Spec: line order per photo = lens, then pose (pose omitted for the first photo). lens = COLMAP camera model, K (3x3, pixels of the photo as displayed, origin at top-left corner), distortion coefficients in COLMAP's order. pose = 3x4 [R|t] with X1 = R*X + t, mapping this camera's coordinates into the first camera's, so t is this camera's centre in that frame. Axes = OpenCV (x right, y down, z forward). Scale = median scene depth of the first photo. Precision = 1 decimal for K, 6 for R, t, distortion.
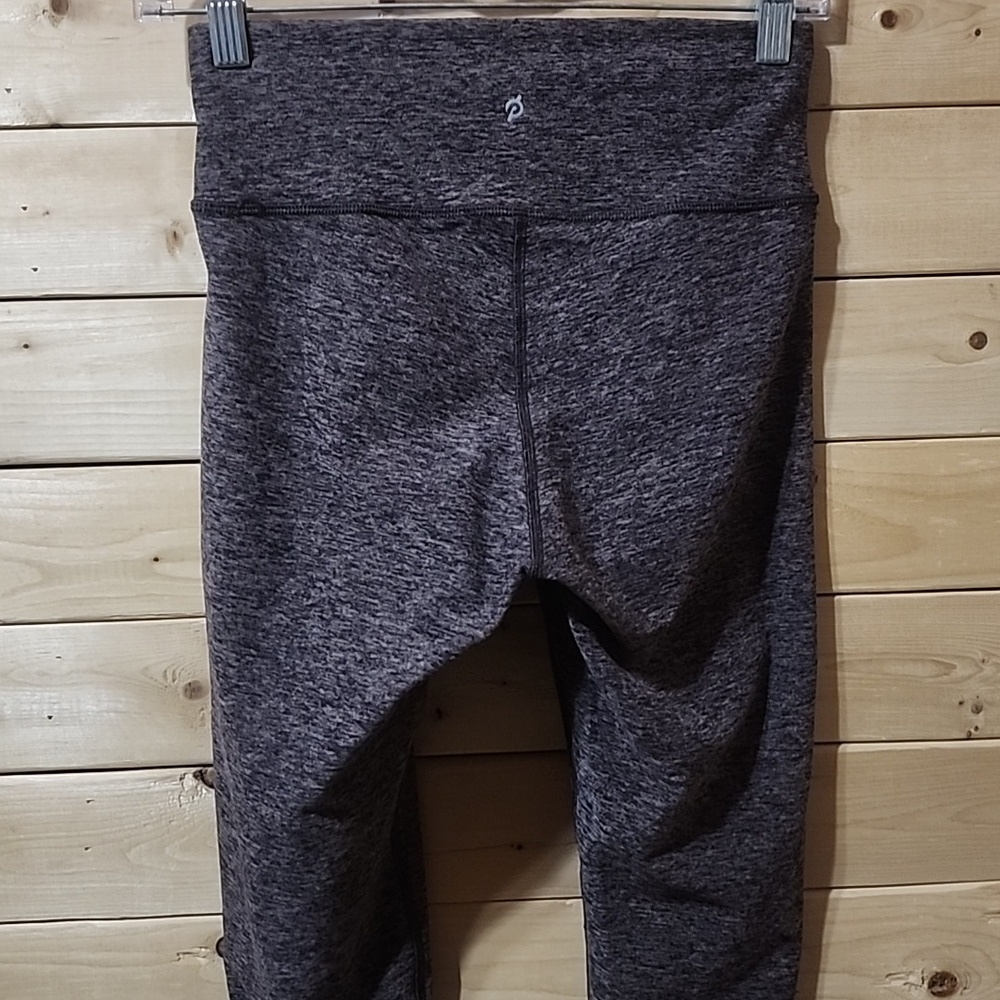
lens RADIAL K [[1269.1, 0, 500.0], [0, 1269.1, 500.0], [0, 0, 1]] dist [0.196674, -0.395715]
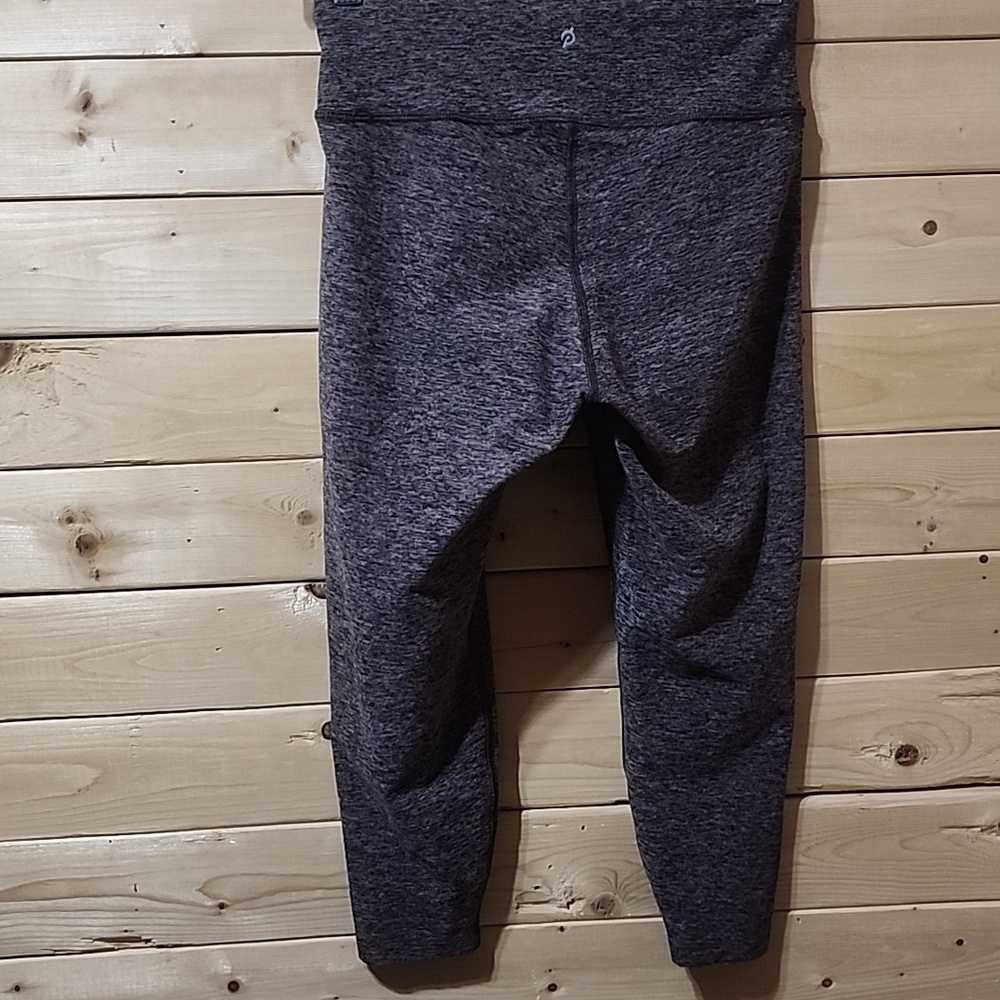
lens RADIAL K [[1269.1, 0, 500.0], [0, 1269.1, 500.0], [0, 0, 1]] dist [0.196674, -0.395715]
pose [[0.999355, -0.010059, 0.034462, -0.103313], [0.010474, 0.999875, -0.011885, 0.164056], [-0.034338, 0.012238, 0.999335, -0.262308]]
